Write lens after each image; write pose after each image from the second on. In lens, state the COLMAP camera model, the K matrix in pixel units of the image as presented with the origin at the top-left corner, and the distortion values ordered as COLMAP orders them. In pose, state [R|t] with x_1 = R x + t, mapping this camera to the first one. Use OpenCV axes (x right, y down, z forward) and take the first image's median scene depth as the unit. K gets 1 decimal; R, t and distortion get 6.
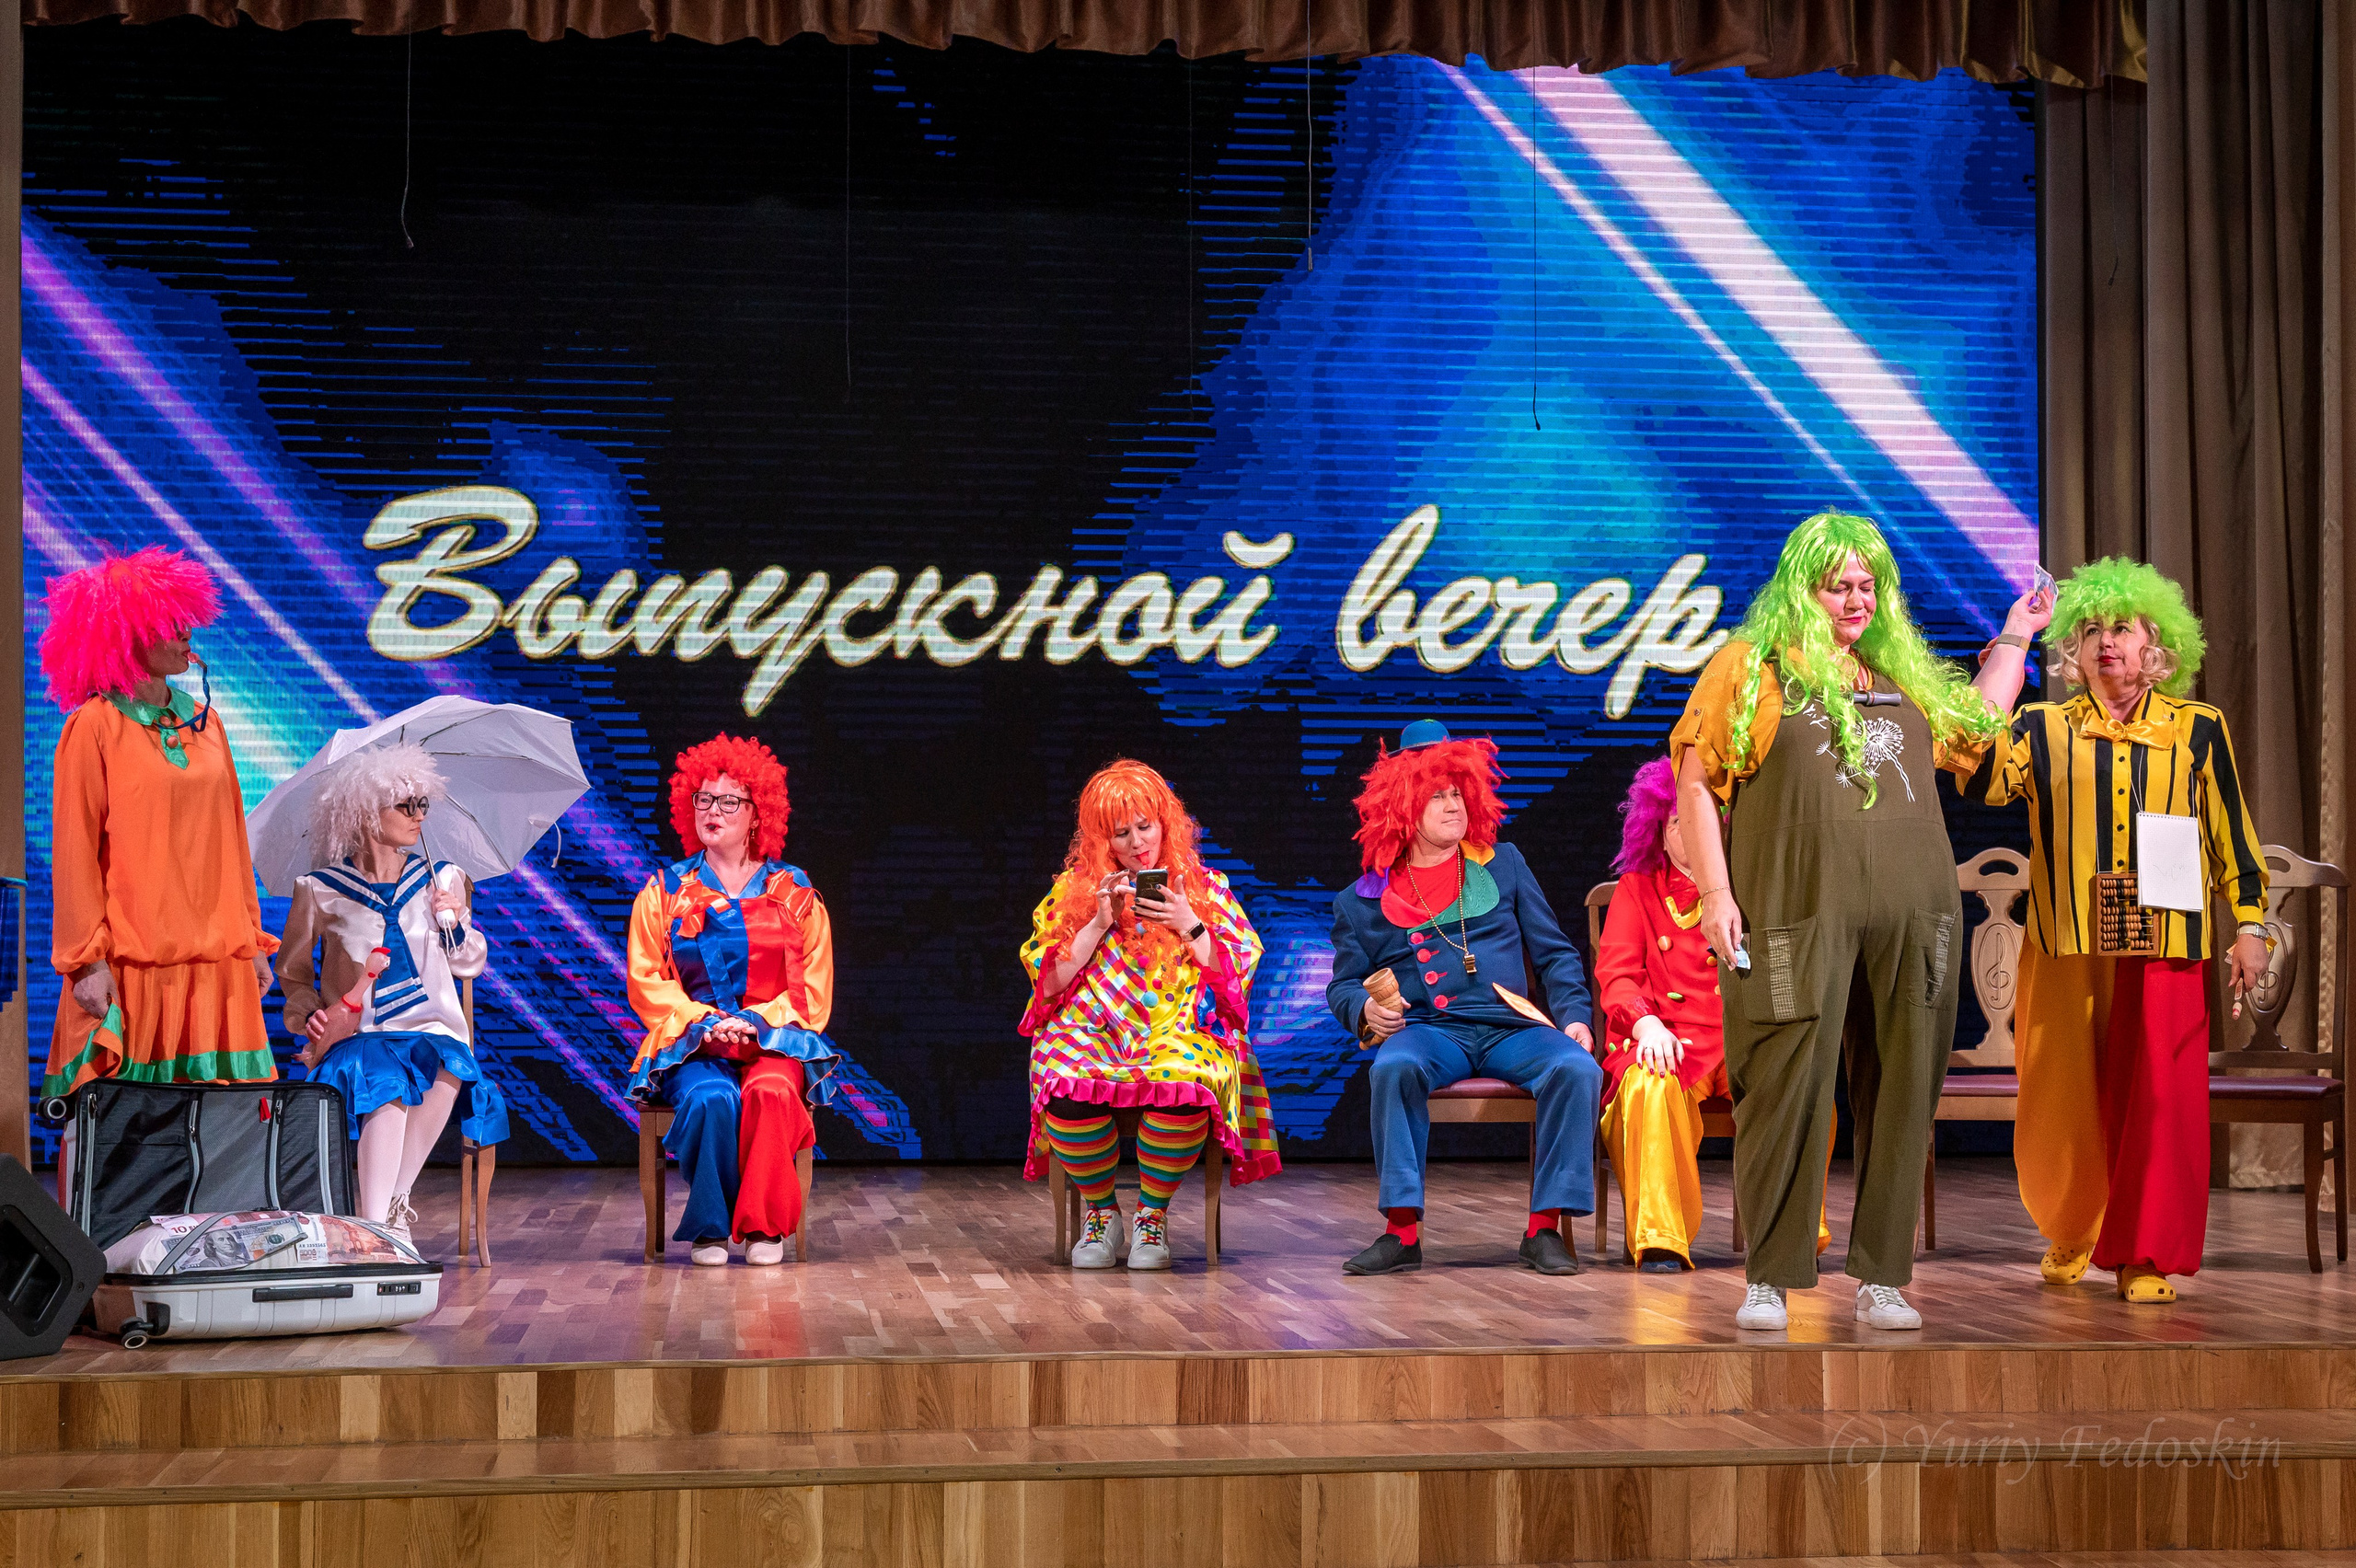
lens RADIAL K [[3301.9, 0, 1230.8], [0, 3301.9, 772.4], [0, 0, 1]] dist [-0.002879, 0.000000]
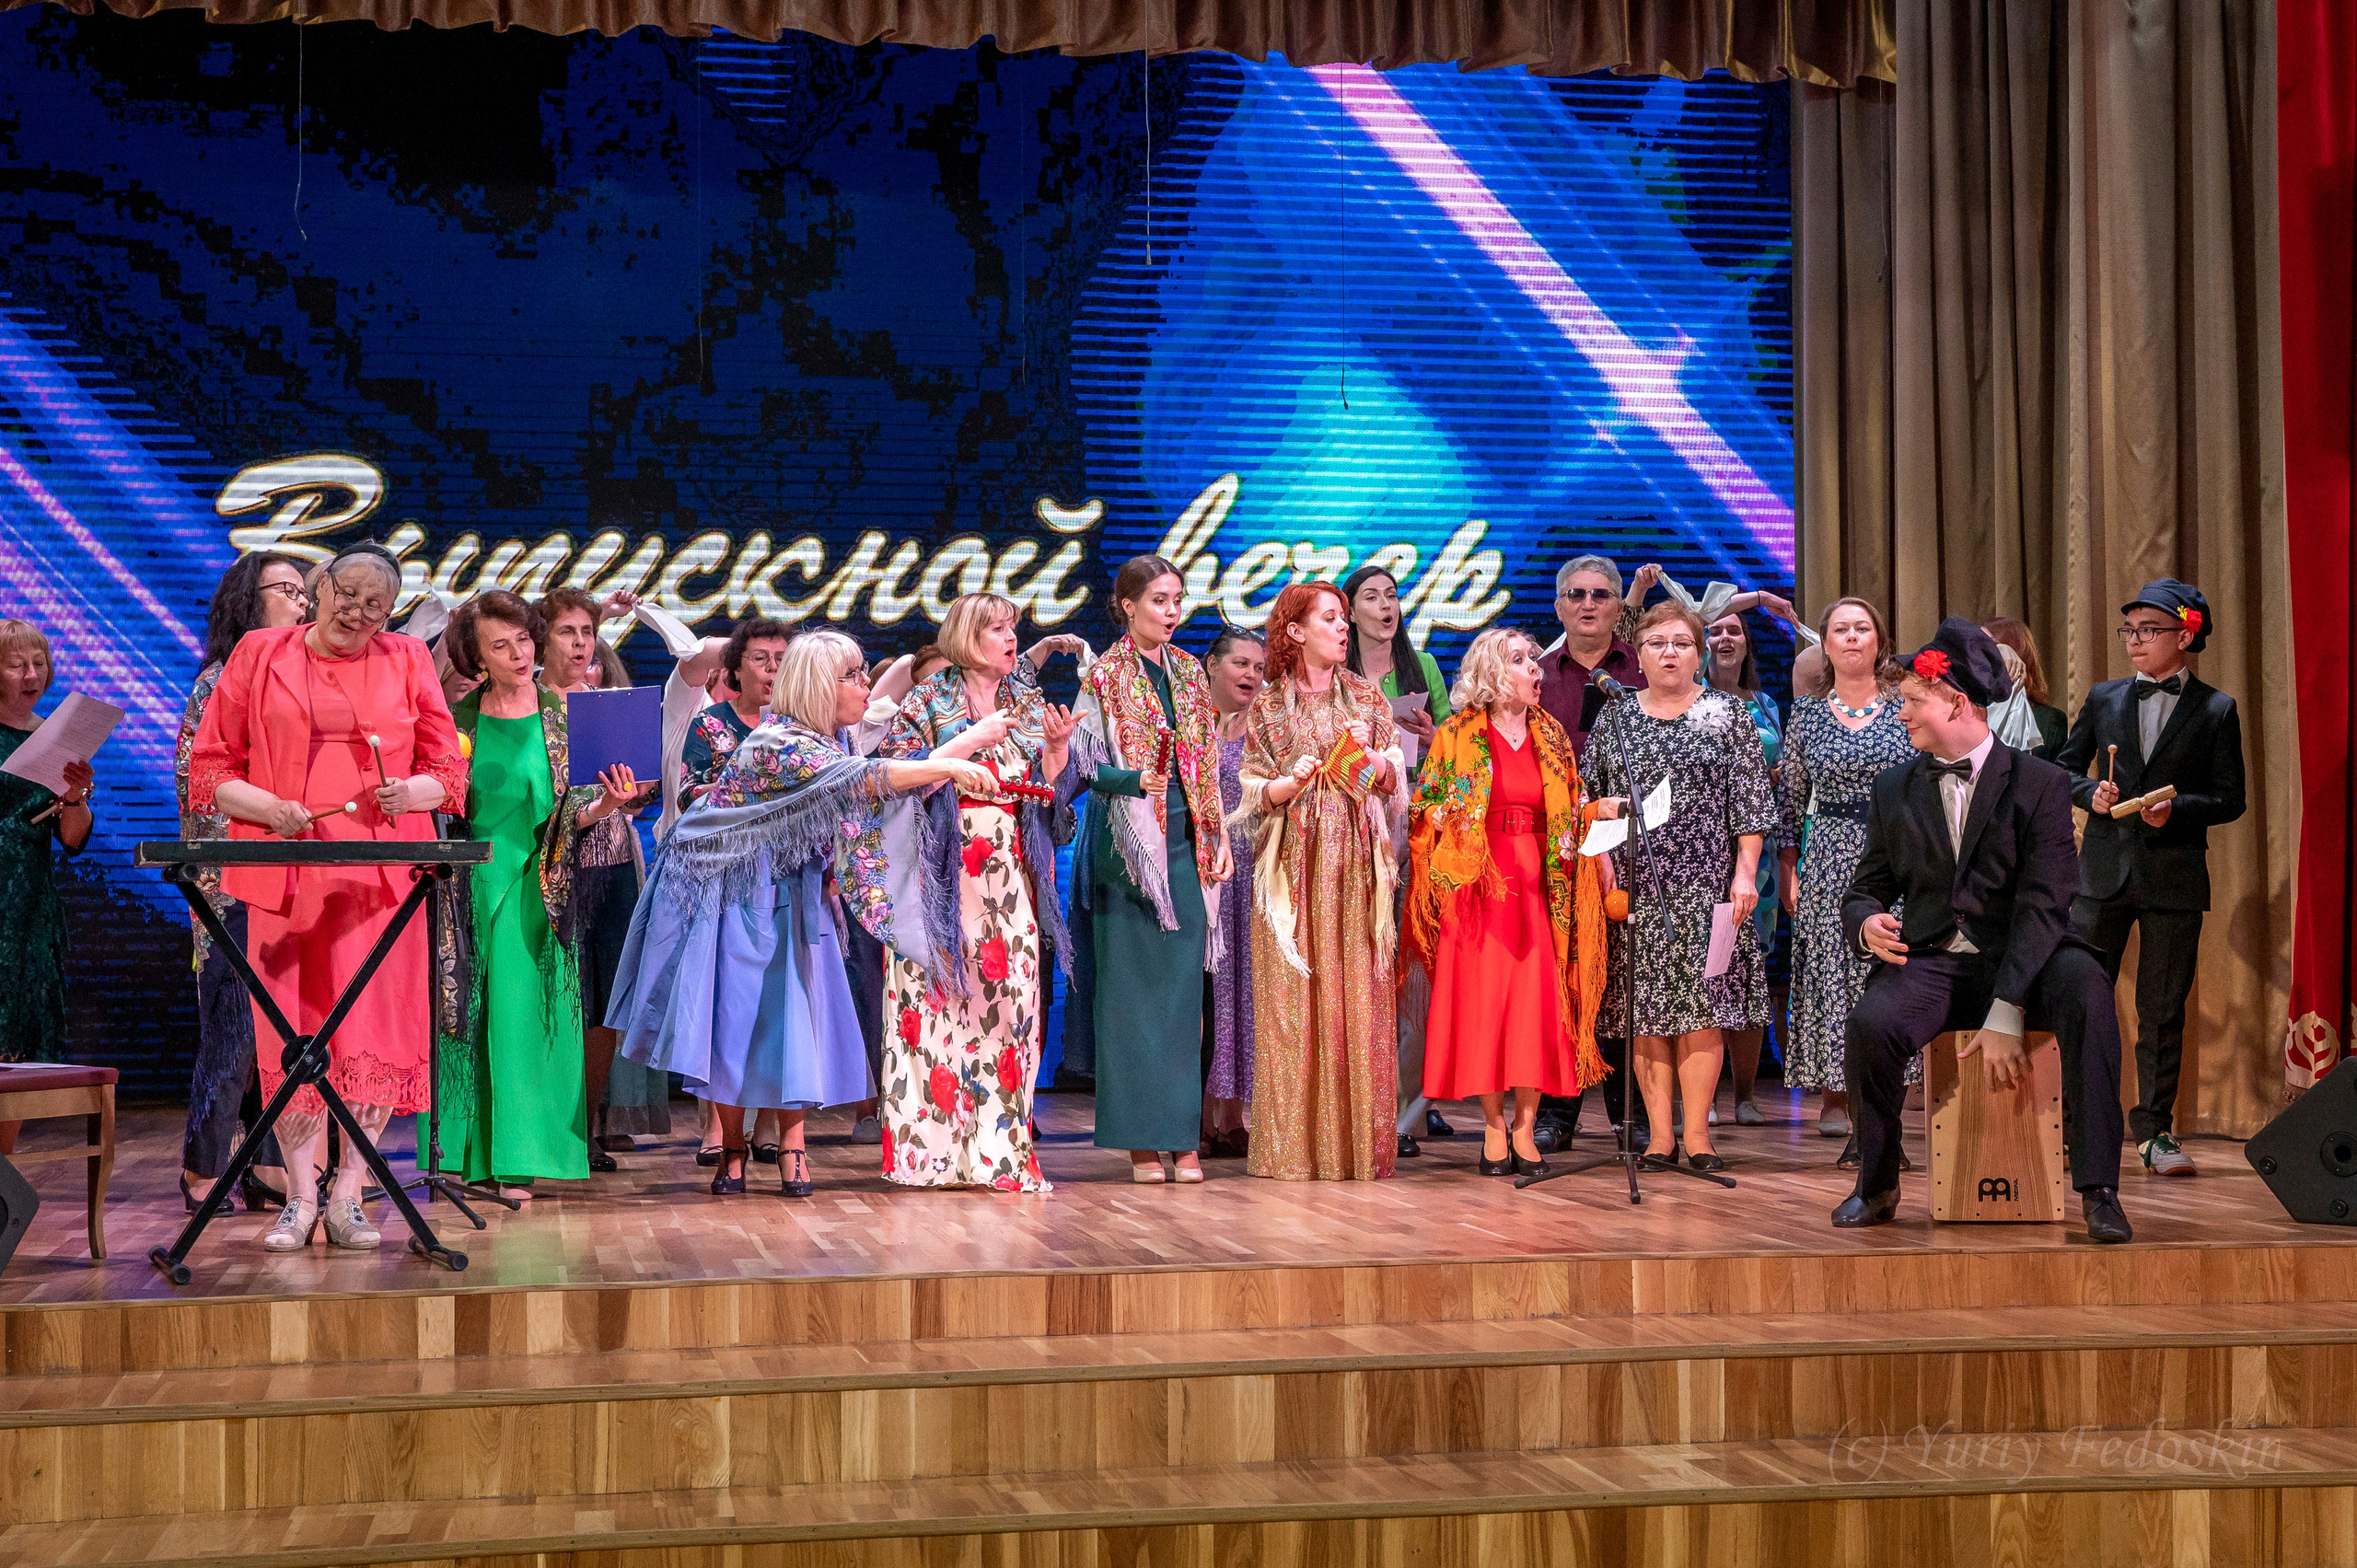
lens RADIAL K [[3157.5, 0, 1200.9], [0, 3157.5, 764.2], [0, 0, 1]] dist [-0.005282, 0.000000]
pose [[0.998071, -0.004356, 0.061934, -0.025264], [0.003410, 0.999876, 0.015369, -0.005662], [-0.061994, -0.015128, 0.997962, -0.033502]]
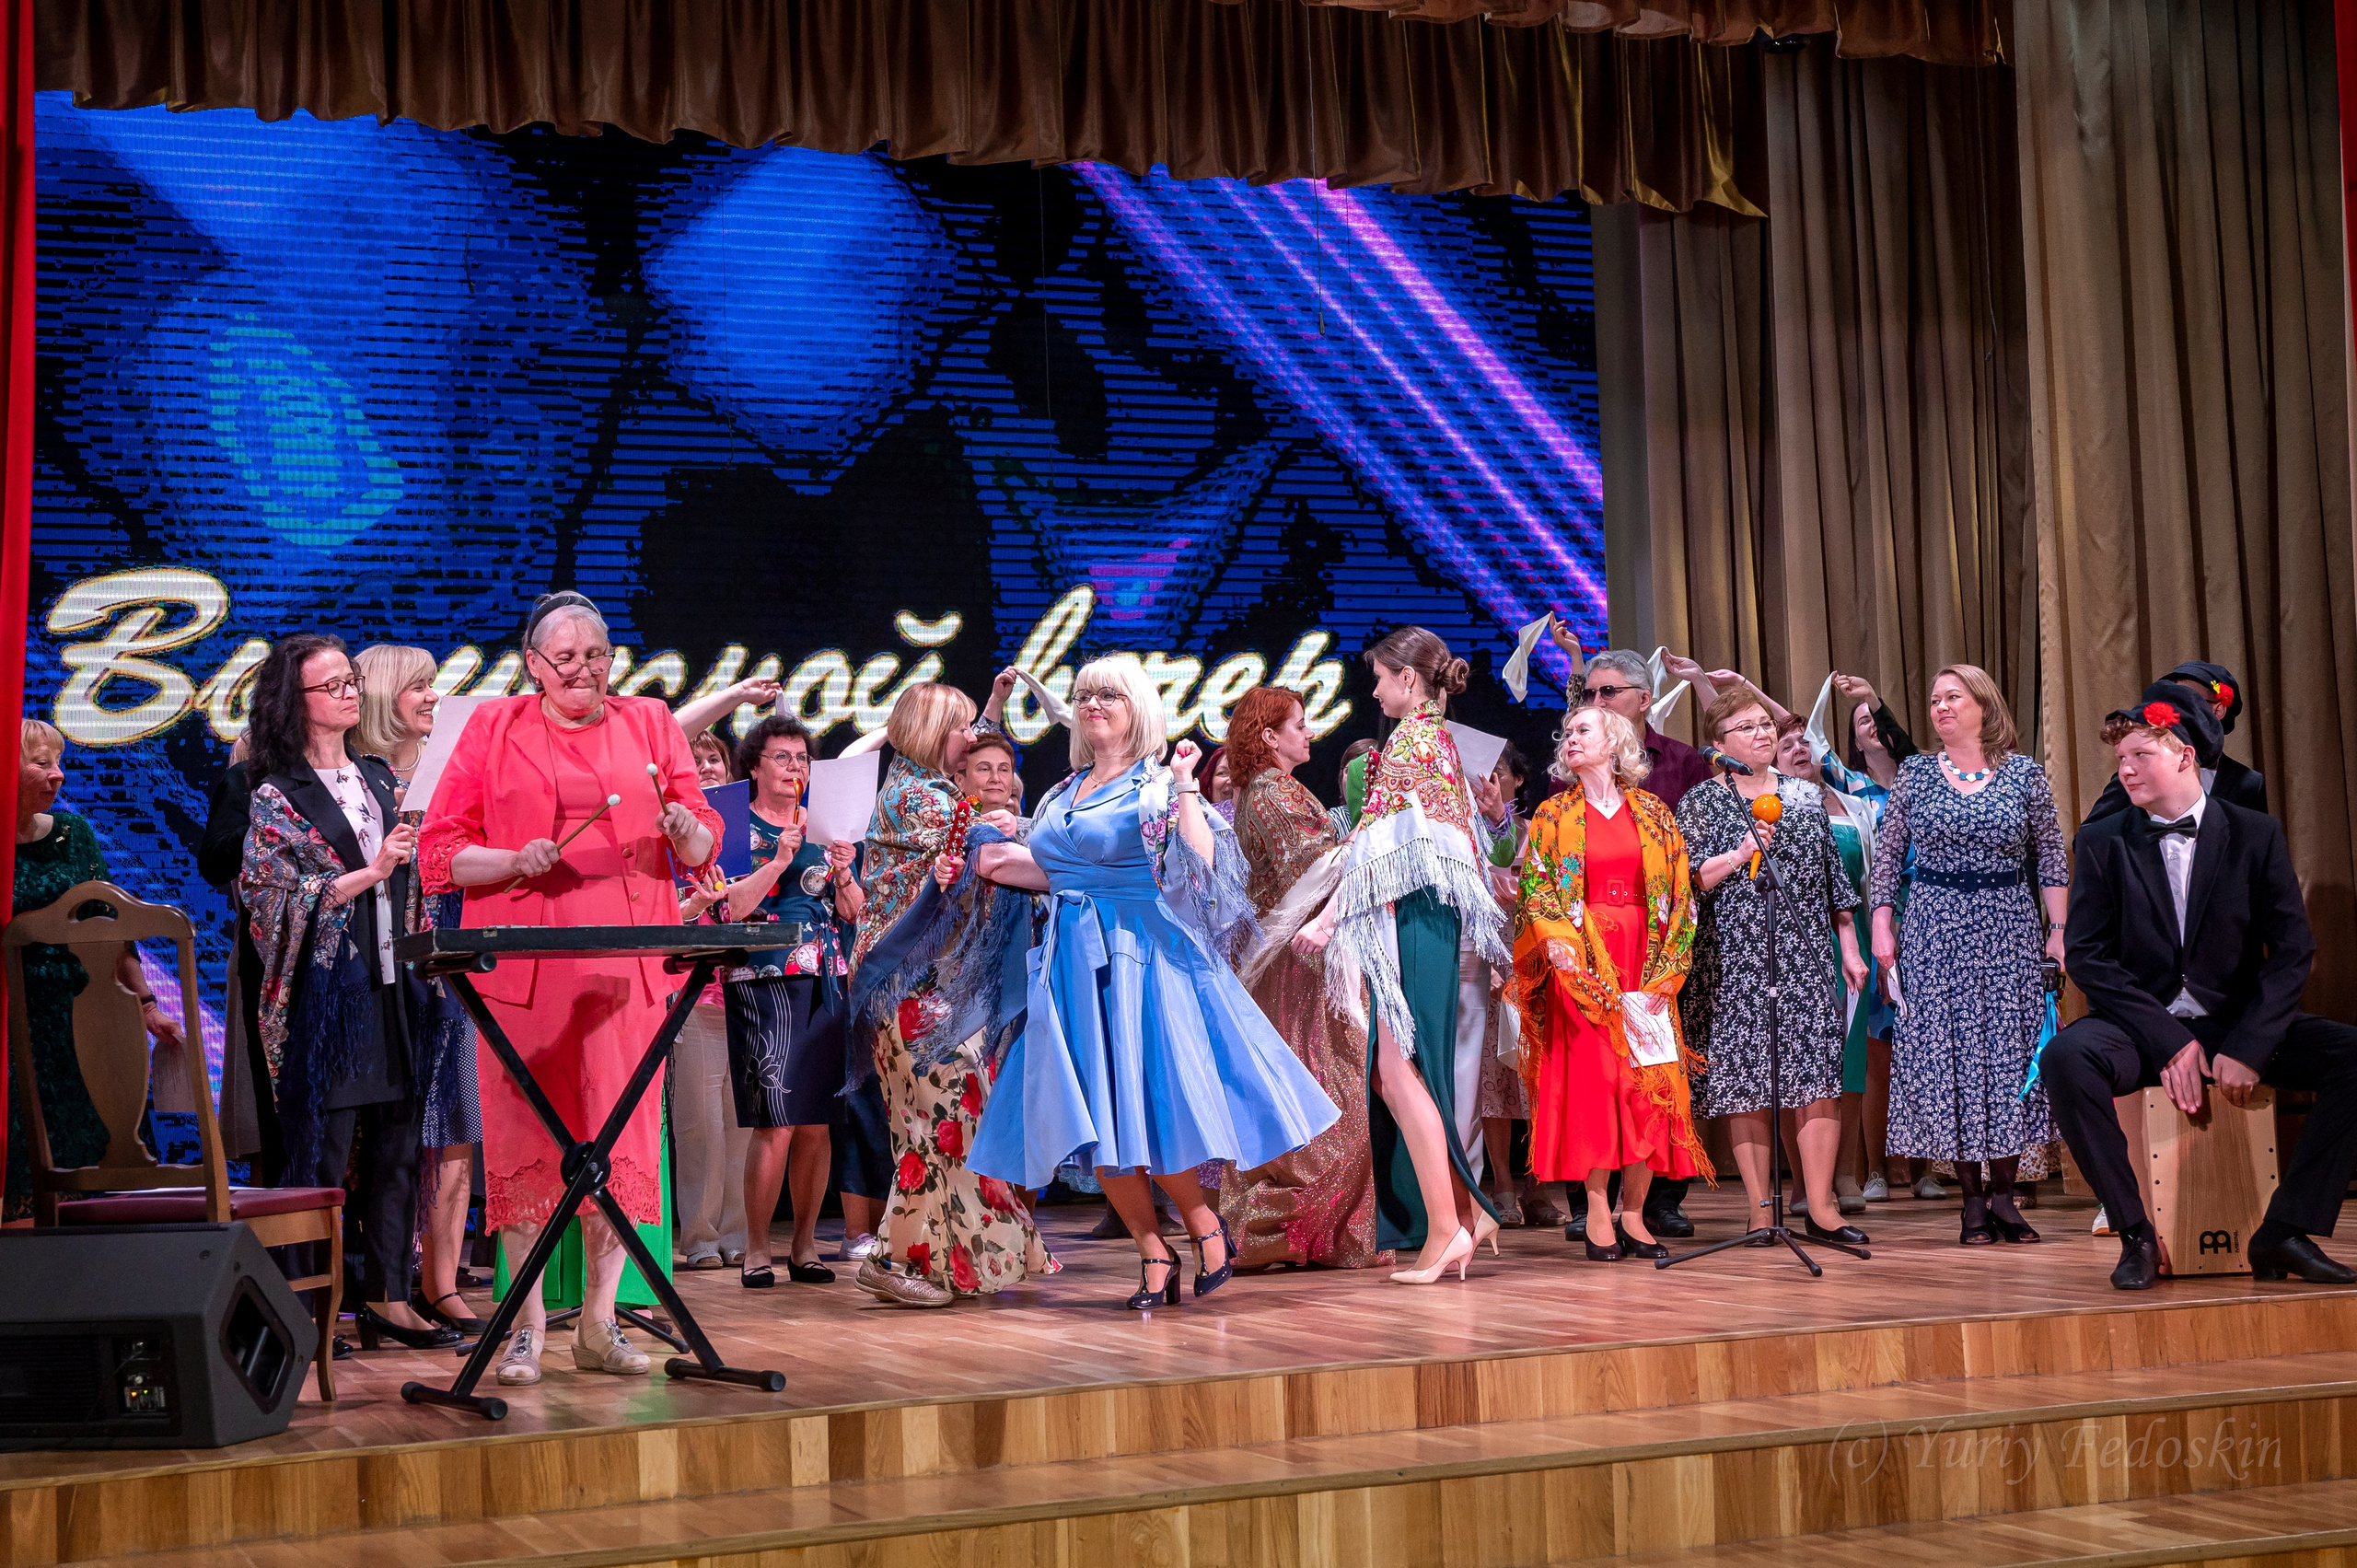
lens RADIAL K [[3030.1, 0, 1176.7], [0, 3030.1, 784.2], [0, 0, 1]] dist [0.003006, 0.000000]
pose [[0.973903, -0.017819, 0.226263, -0.259813], [0.024018, 0.999407, -0.024673, 0.015347], [-0.225689, 0.029464, 0.973754, 0.076099]]
